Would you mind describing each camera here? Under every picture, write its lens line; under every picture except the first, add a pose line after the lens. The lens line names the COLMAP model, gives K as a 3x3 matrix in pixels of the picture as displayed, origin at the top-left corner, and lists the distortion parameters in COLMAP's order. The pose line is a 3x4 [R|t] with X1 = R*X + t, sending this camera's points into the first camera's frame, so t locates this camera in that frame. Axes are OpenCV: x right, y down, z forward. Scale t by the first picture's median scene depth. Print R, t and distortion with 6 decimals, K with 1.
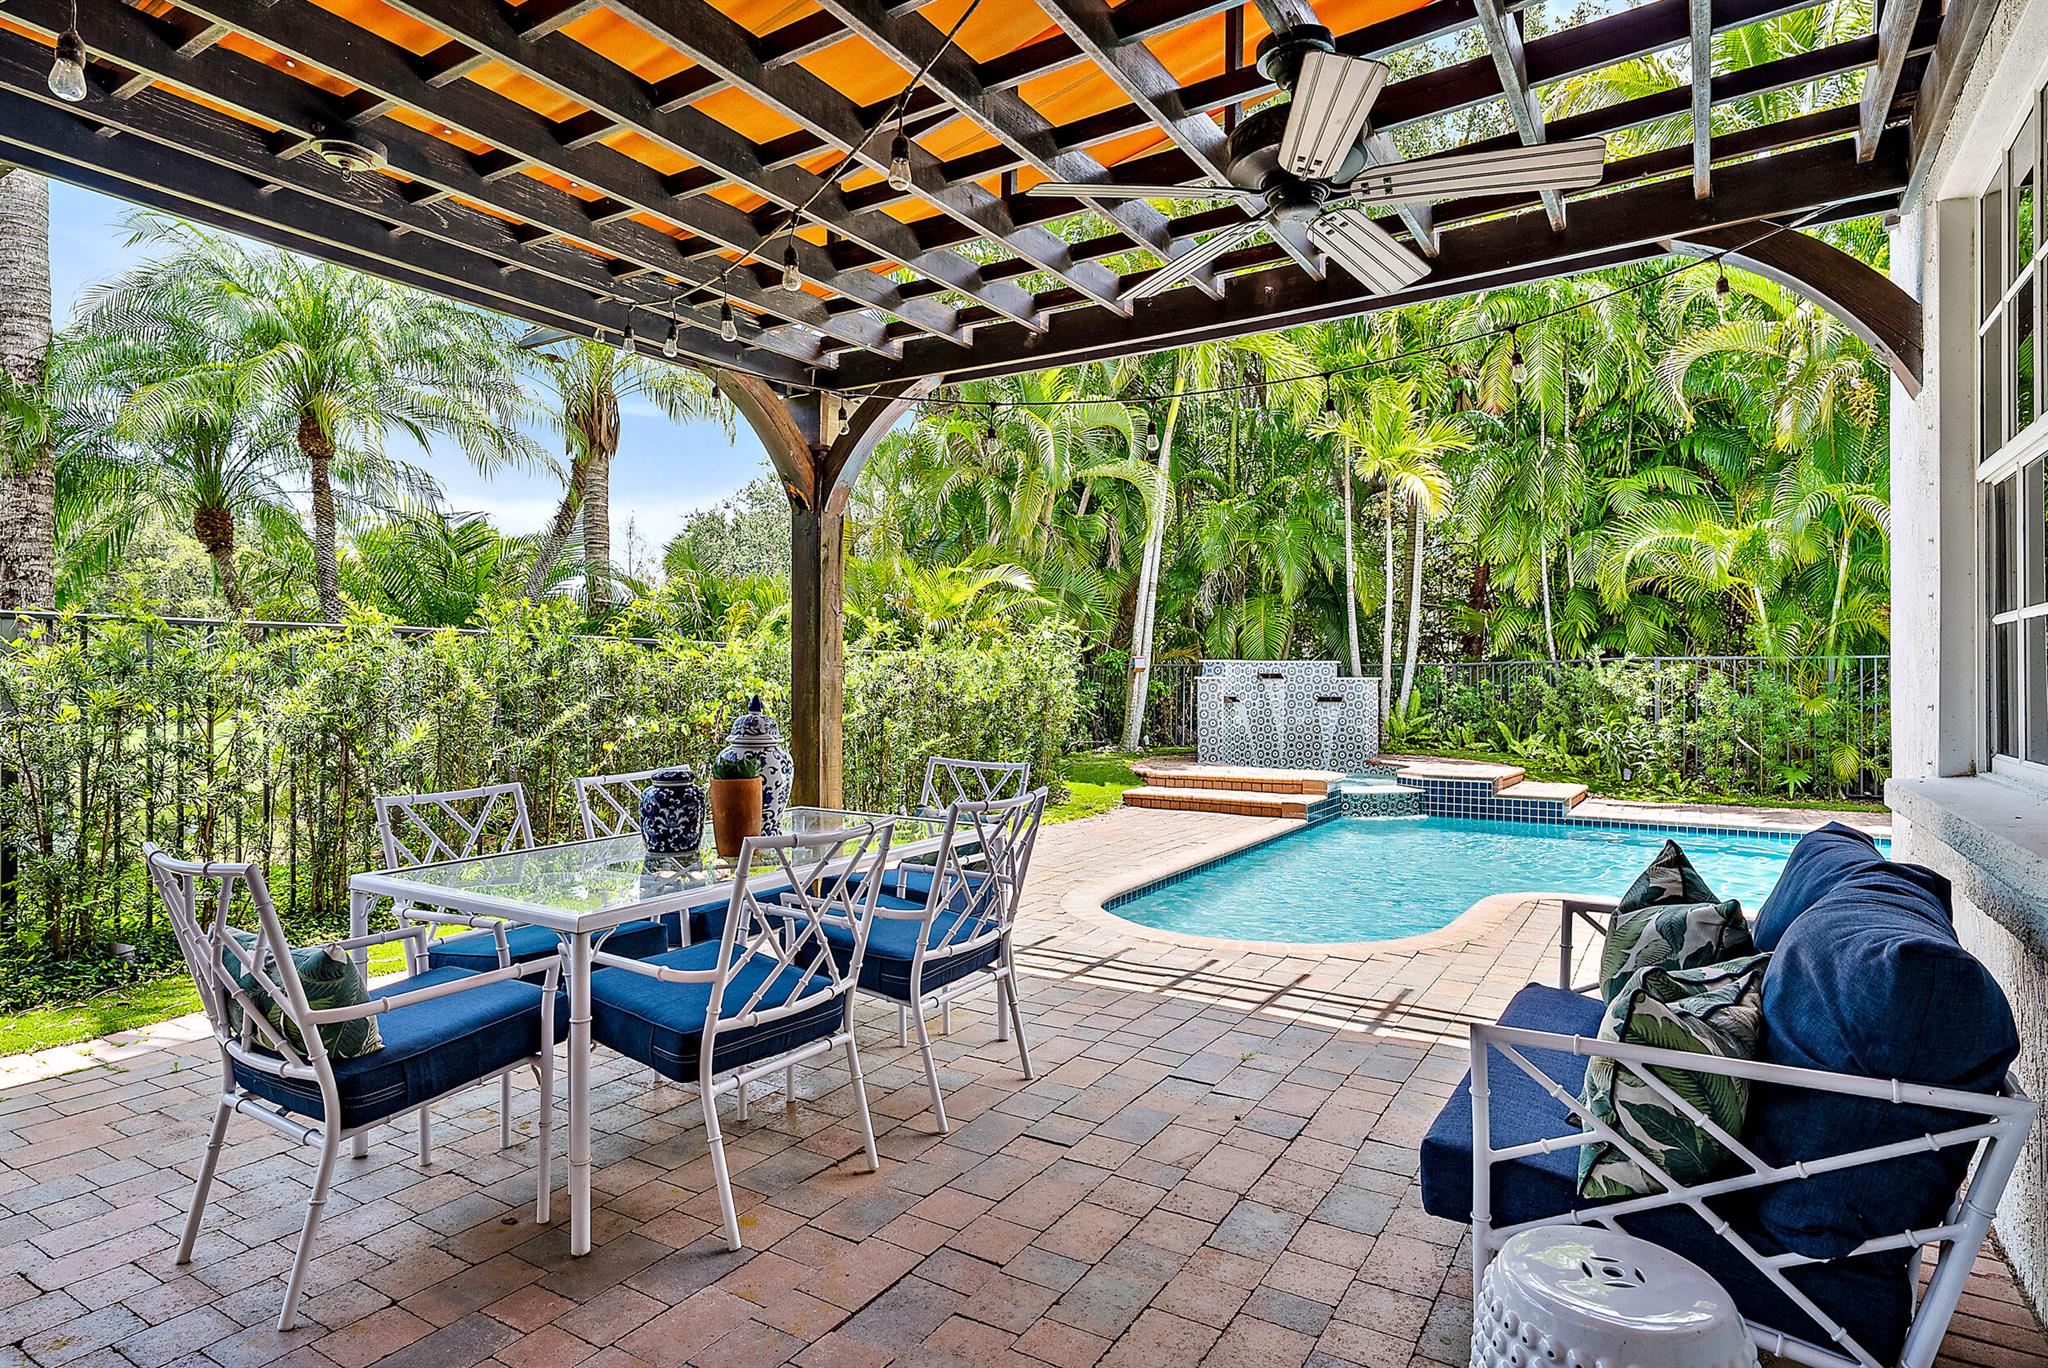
lens RADIAL K [[1094.8, 0, 1021.6], [0, 1094.8, 685.1], [0, 0, 1]] dist [-0.000364, 0.000029]
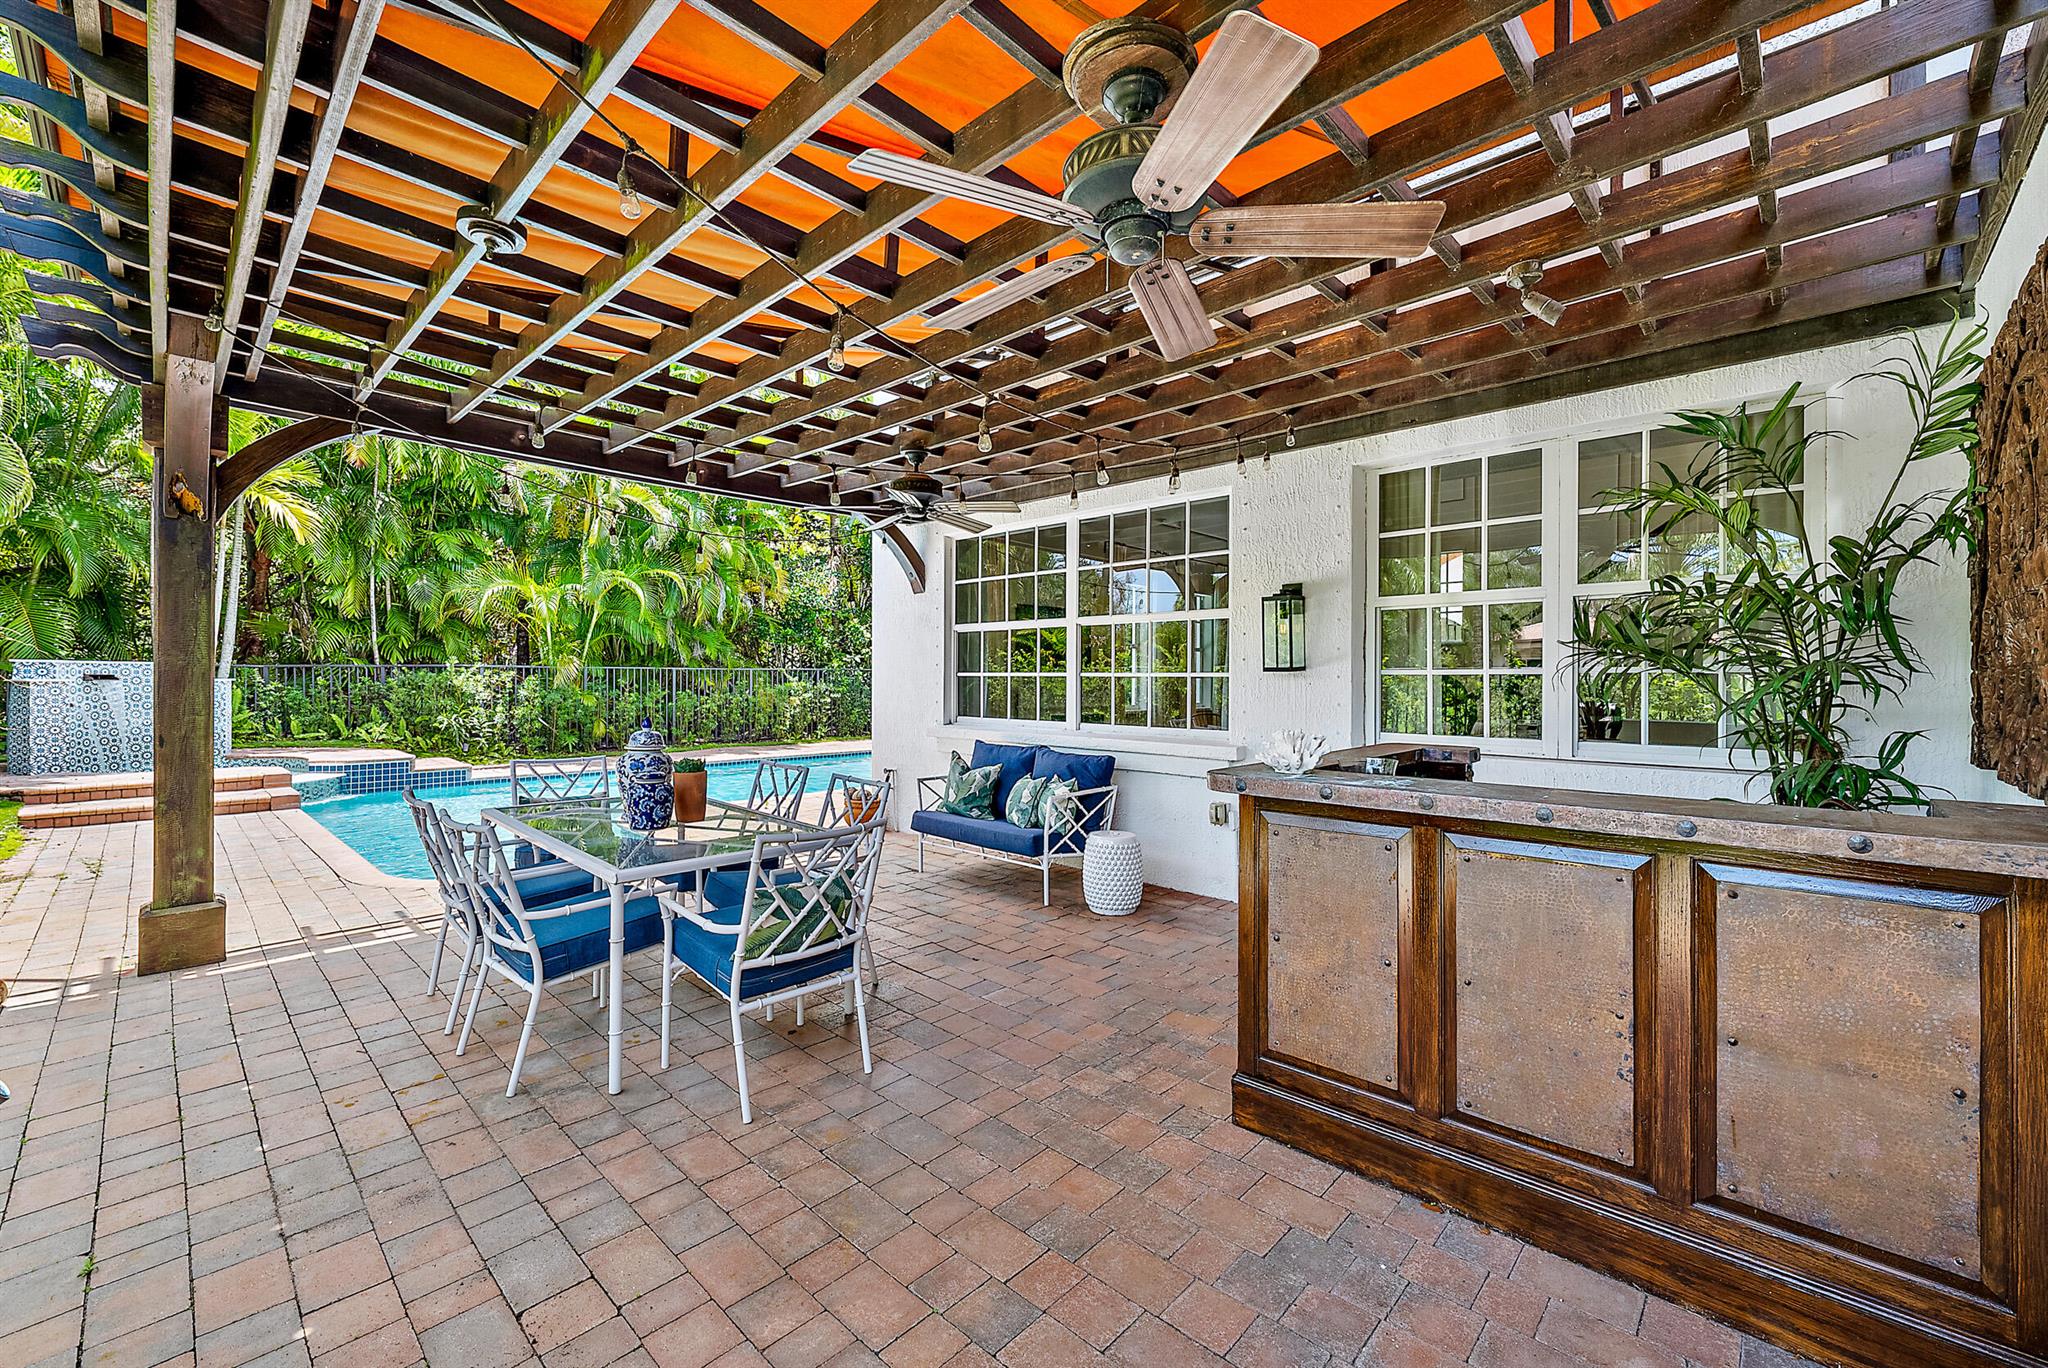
lens RADIAL K [[836.9, 0, 1012.3], [0, 836.9, 675.2], [0, 0, 1]] dist [-0.003087, -0.000293]
pose [[0.208557, 0.001191, 0.978010, -0.364351], [-0.003152, 0.999995, -0.000545, -0.014027], [-0.978005, -0.002969, 0.208560, 0.086147]]
